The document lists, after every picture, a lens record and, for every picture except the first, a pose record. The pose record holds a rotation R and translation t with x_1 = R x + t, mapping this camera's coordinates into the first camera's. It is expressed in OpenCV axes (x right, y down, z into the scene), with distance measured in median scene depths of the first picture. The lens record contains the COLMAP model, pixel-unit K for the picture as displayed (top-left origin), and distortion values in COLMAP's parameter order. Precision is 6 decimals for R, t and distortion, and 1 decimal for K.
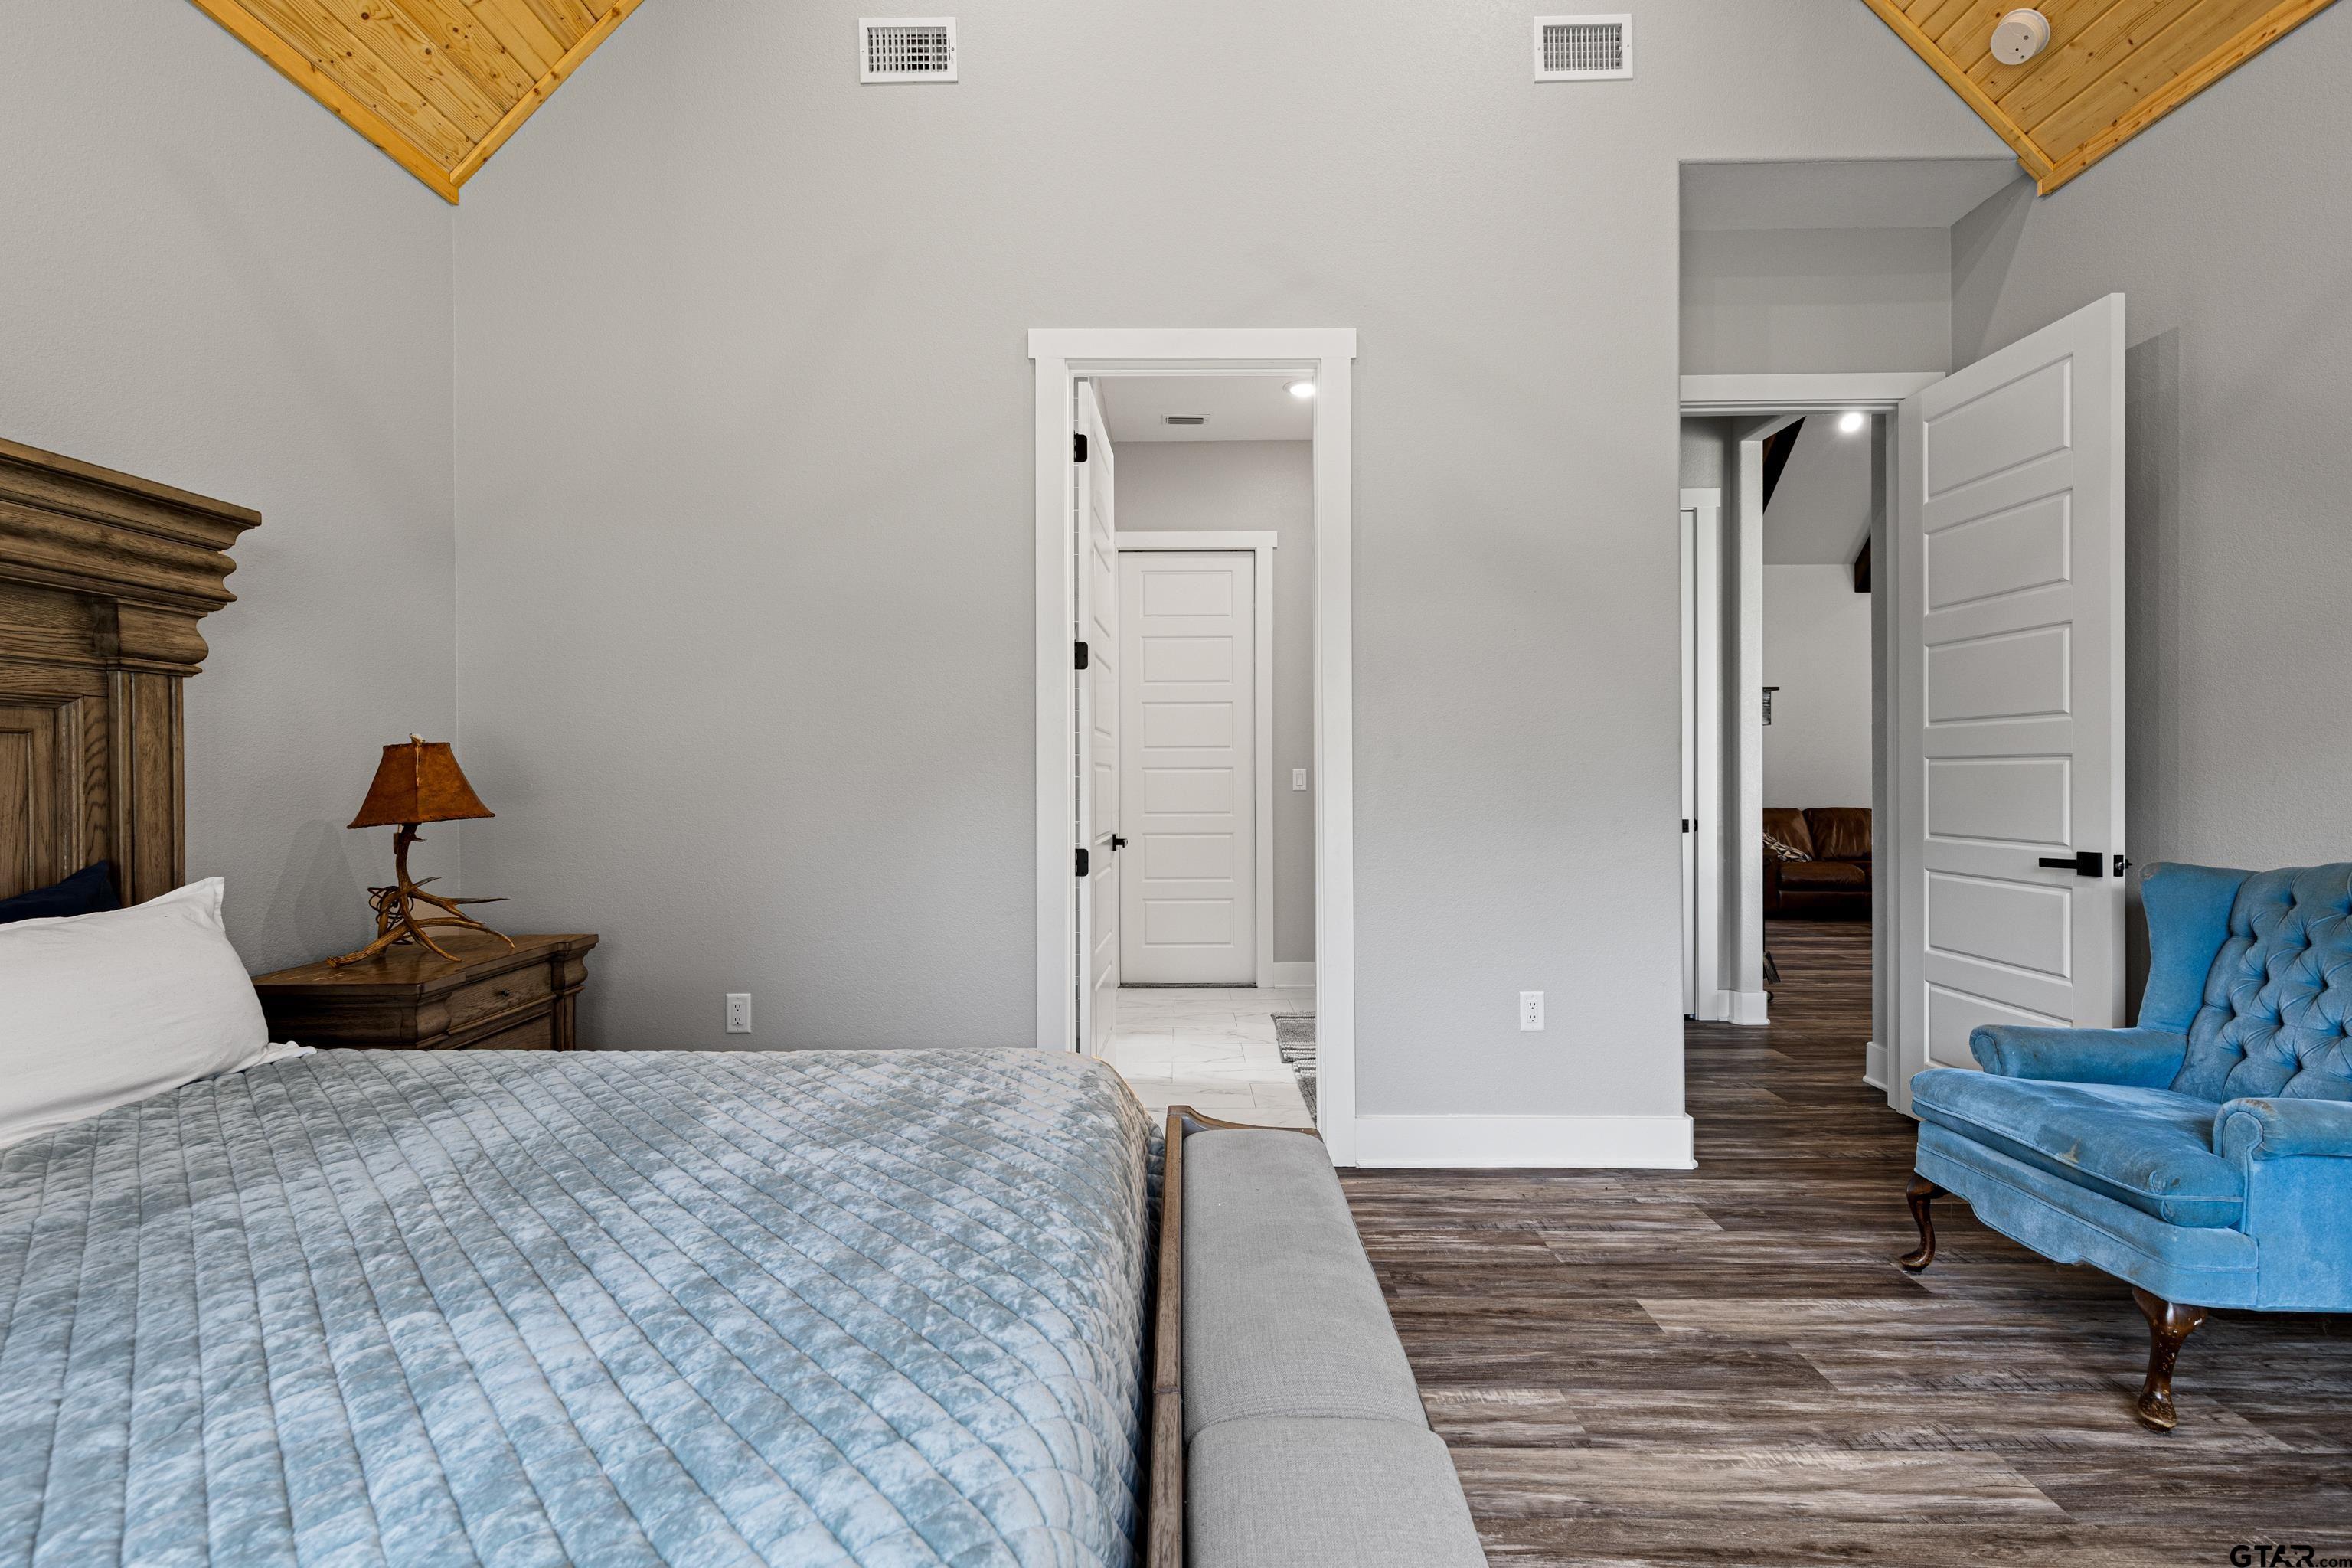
lens RADIAL K [[1082.5, 0, 1176.0], [0, 1082.5, 784.0], [0, 0, 1]] dist [0.020631, 0.000531]
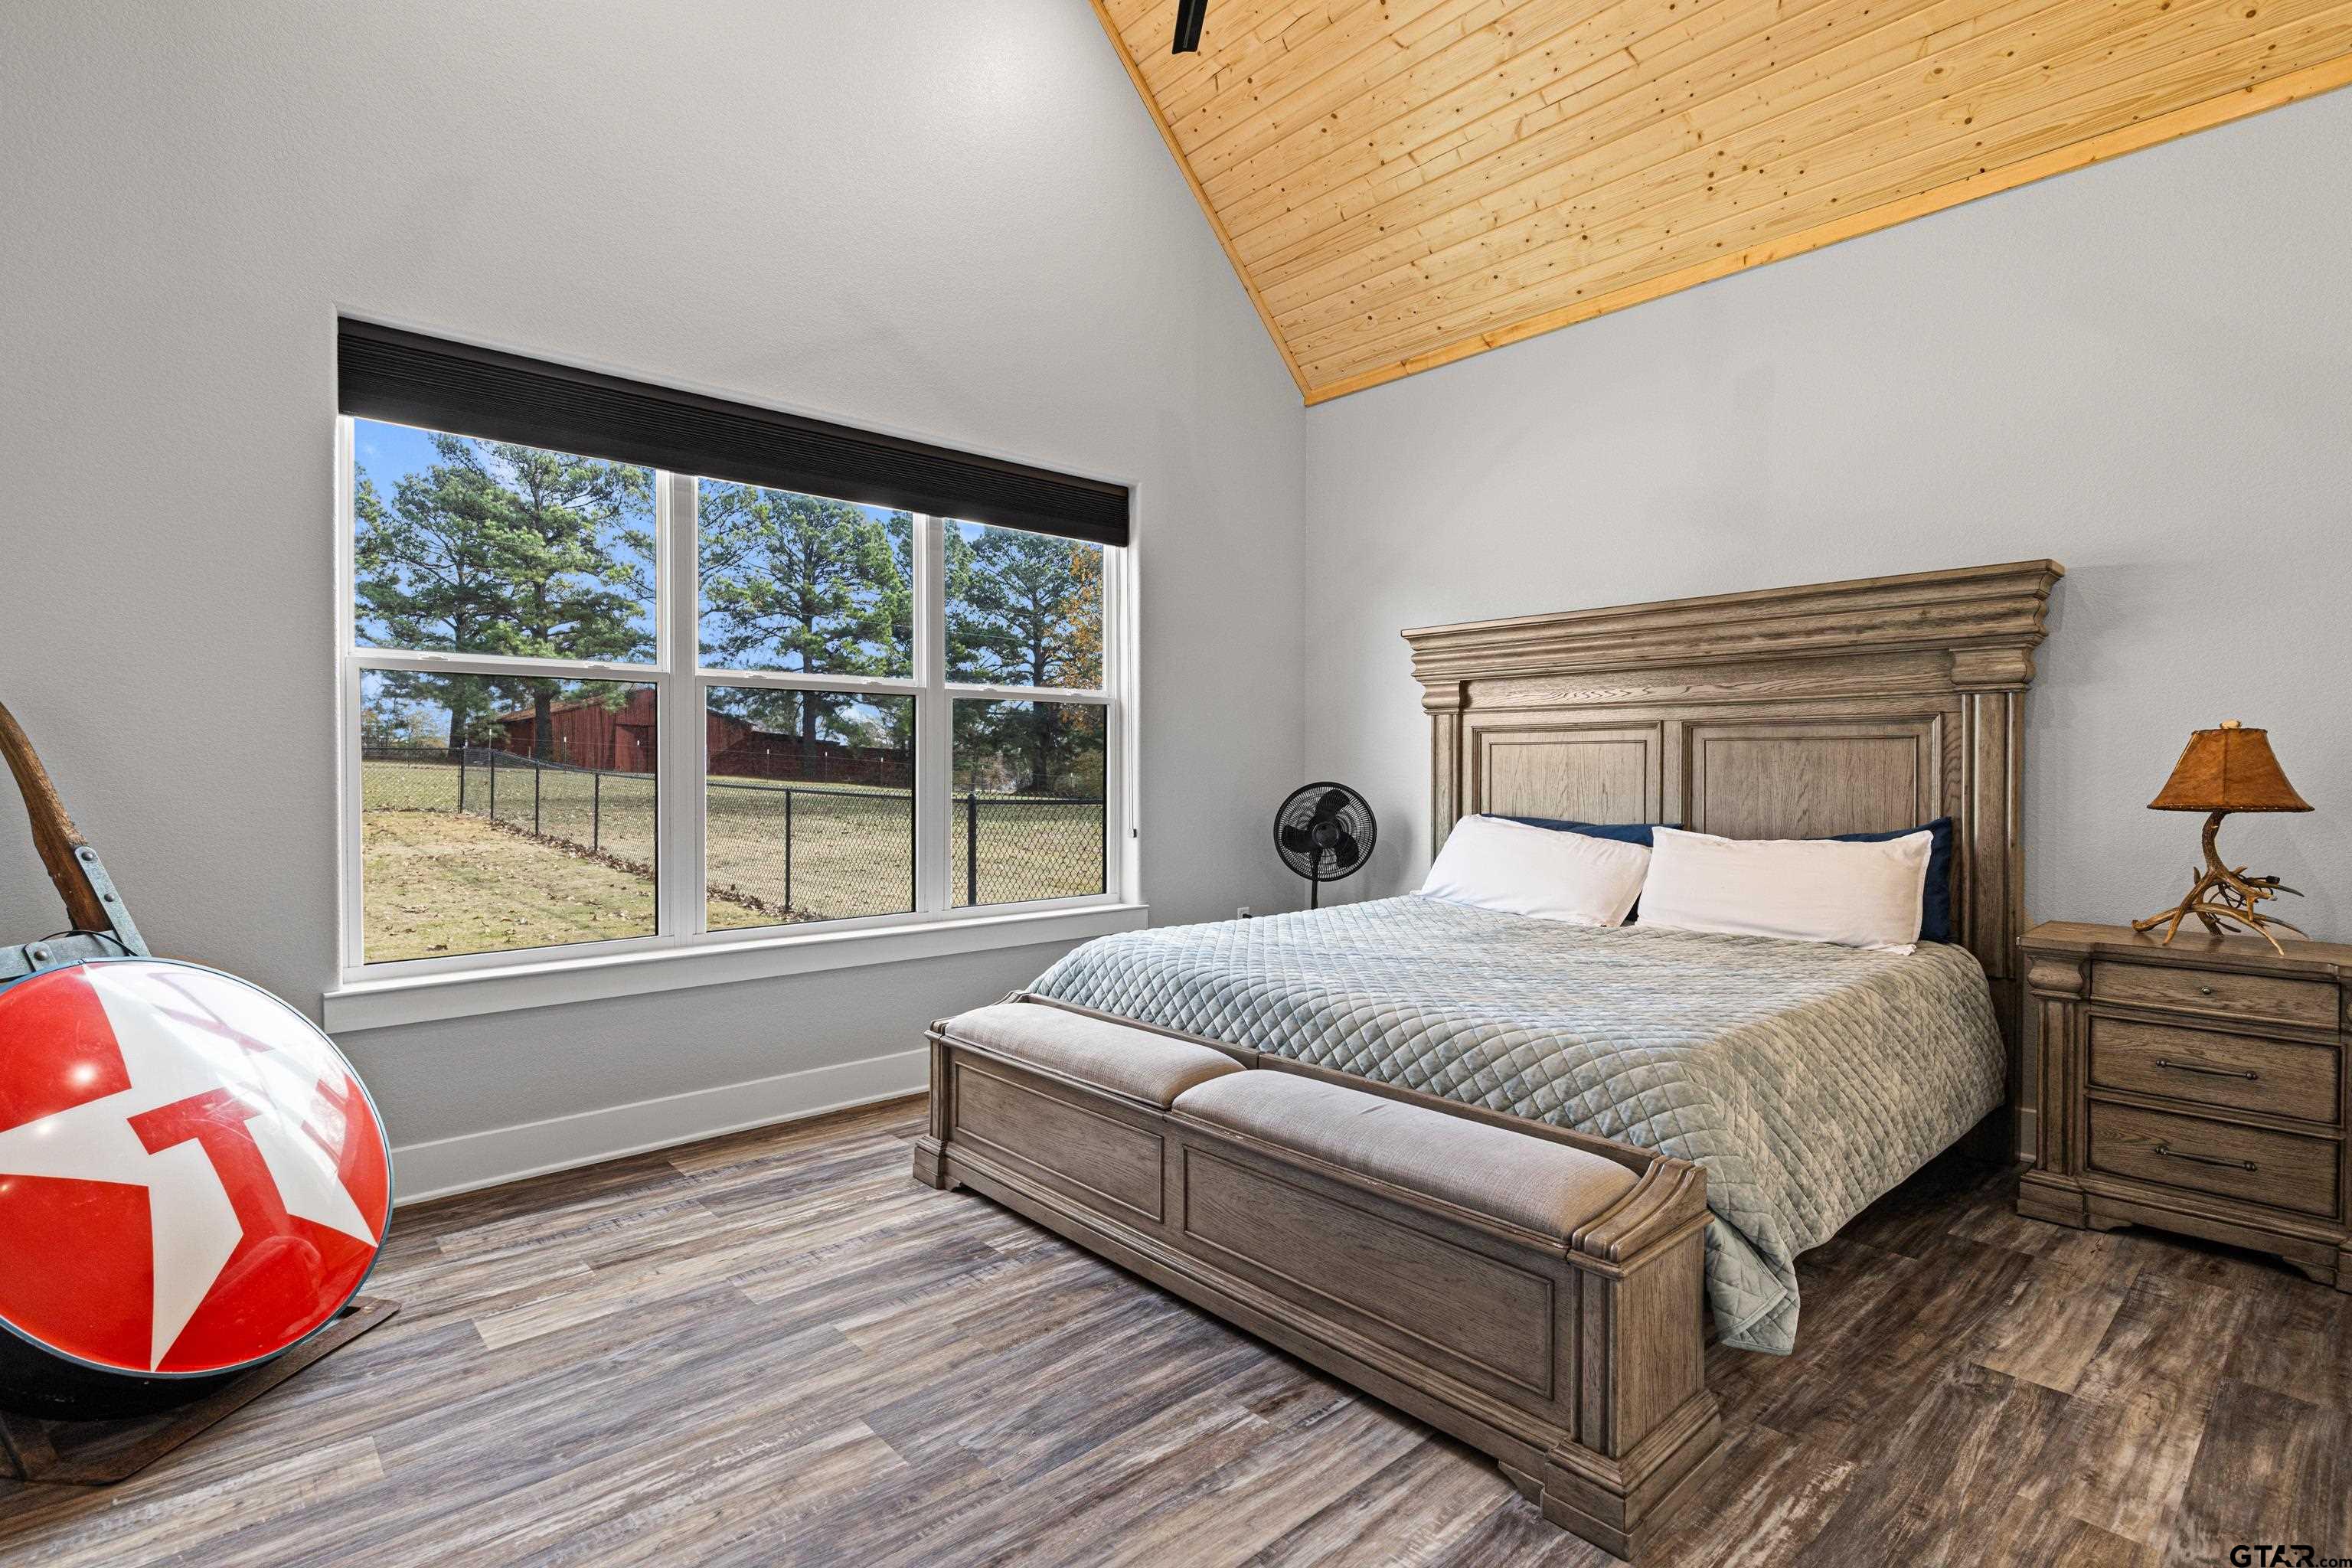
lens RADIAL K [[1155.7, 0, 1176.0], [0, 1155.7, 784.0], [0, 0, 1]] dist [-0.000795, -0.000103]
pose [[-0.747792, 0.007411, -0.663892, 0.972496], [-0.004673, 0.999854, 0.016425, 0.000493], [0.663917, 0.015385, -0.747648, 1.555042]]
